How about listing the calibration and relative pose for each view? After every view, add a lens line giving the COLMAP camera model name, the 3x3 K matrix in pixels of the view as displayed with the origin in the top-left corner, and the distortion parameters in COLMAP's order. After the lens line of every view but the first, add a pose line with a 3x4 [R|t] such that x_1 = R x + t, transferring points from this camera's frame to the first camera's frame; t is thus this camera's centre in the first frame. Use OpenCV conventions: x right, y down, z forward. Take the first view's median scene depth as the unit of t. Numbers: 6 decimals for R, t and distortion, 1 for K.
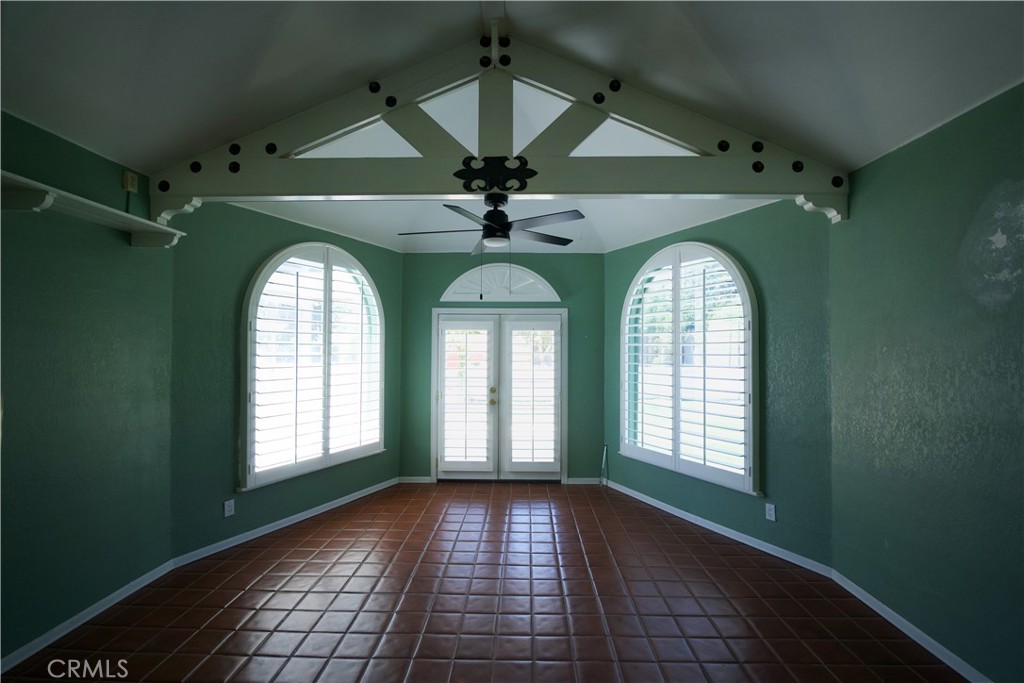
lens RADIAL K [[459.3, 0, 512.0], [0, 459.3, 341.5], [0, 0, 1]] dist [-0.013432, -0.000158]
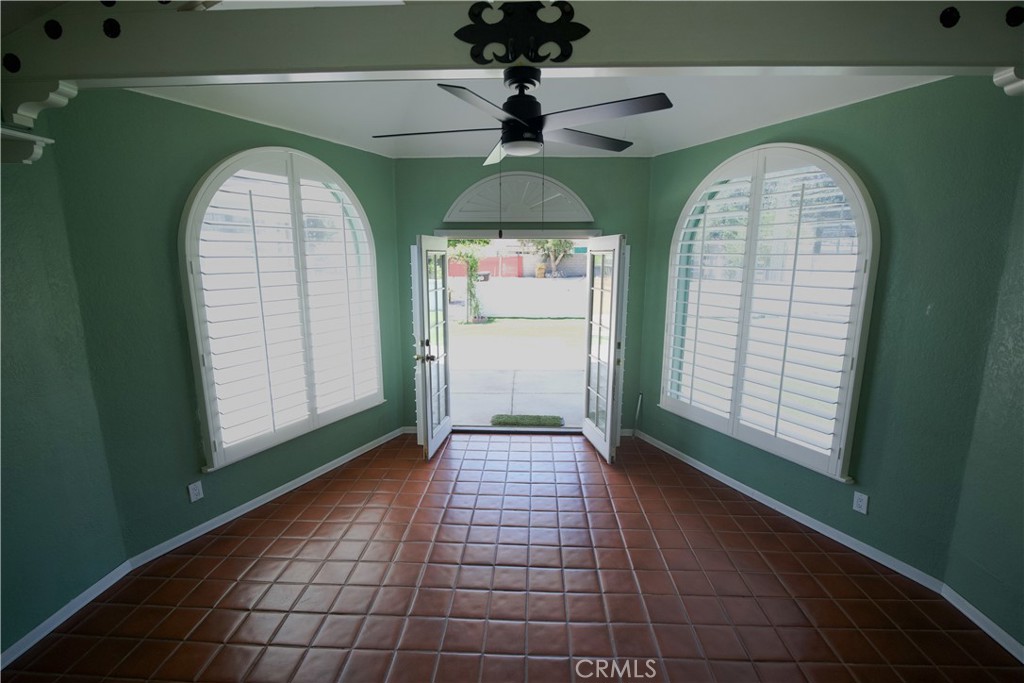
lens RADIAL K [[459.3, 0, 512.0], [0, 459.3, 341.5], [0, 0, 1]] dist [-0.013432, -0.000158]
pose [[0.999851, -0.000228, -0.017245, -0.032678], [0.003692, 0.979560, 0.201116, -0.065965], [0.016847, -0.201150, 0.979416, 0.257497]]
